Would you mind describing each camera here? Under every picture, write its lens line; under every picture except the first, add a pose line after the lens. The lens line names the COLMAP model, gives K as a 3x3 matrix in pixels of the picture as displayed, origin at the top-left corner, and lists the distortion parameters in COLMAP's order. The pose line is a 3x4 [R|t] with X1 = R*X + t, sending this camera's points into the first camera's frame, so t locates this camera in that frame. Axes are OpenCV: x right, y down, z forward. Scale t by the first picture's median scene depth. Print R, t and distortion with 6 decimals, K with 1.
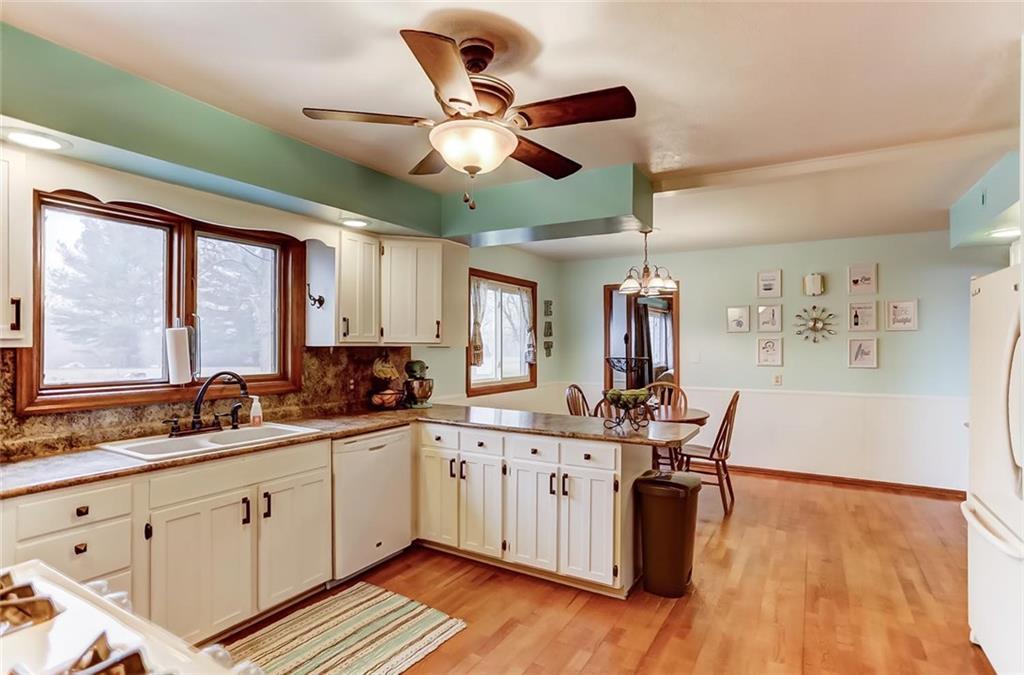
lens RADIAL K [[520.5, 0, 521.4], [0, 520.5, 339.1], [0, 0, 1]] dist [-0.020026, 0.009954]
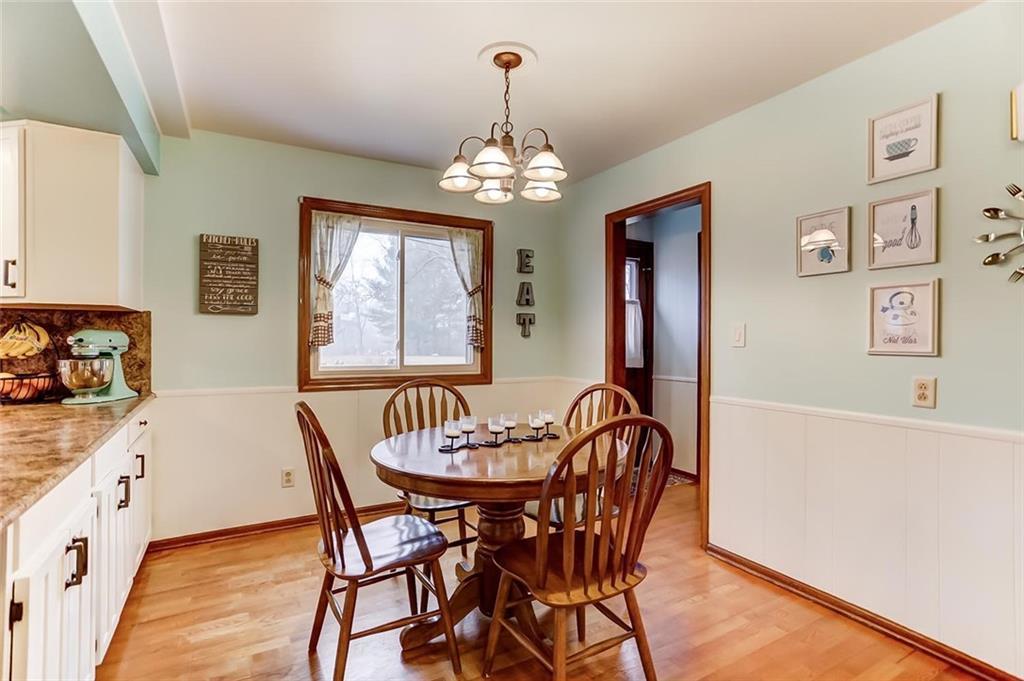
lens RADIAL K [[491.6, 0, 503.1], [0, 491.6, 344.2], [0, 0, 1]] dist [-0.015743, 0.001263]
pose [[0.867145, 0.009459, -0.497966, 0.659659], [0.002955, 0.999704, 0.024136, 0.055326], [0.498047, -0.022401, 0.866861, 0.885405]]
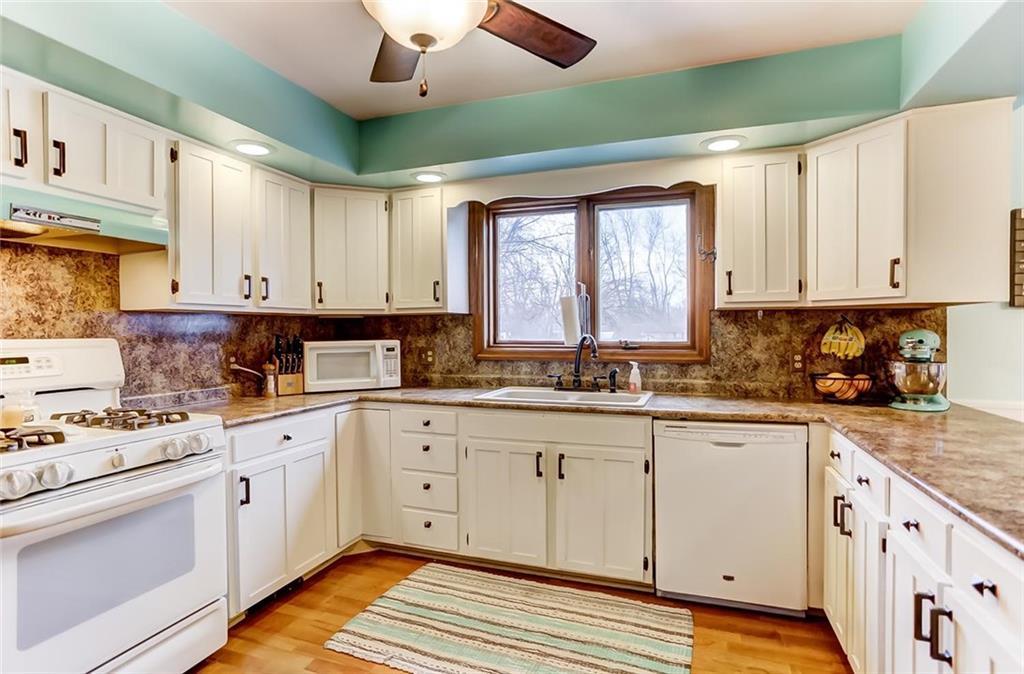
lens RADIAL K [[520.5, 0, 505.2], [0, 520.5, 331.0], [0, 0, 1]] dist [-0.020026, 0.009954]
pose [[0.183318, 0.003177, -0.983049, 0.351403], [0.016453, 0.999845, 0.006299, 0.037487], [0.982916, -0.017329, 0.183237, 0.527087]]
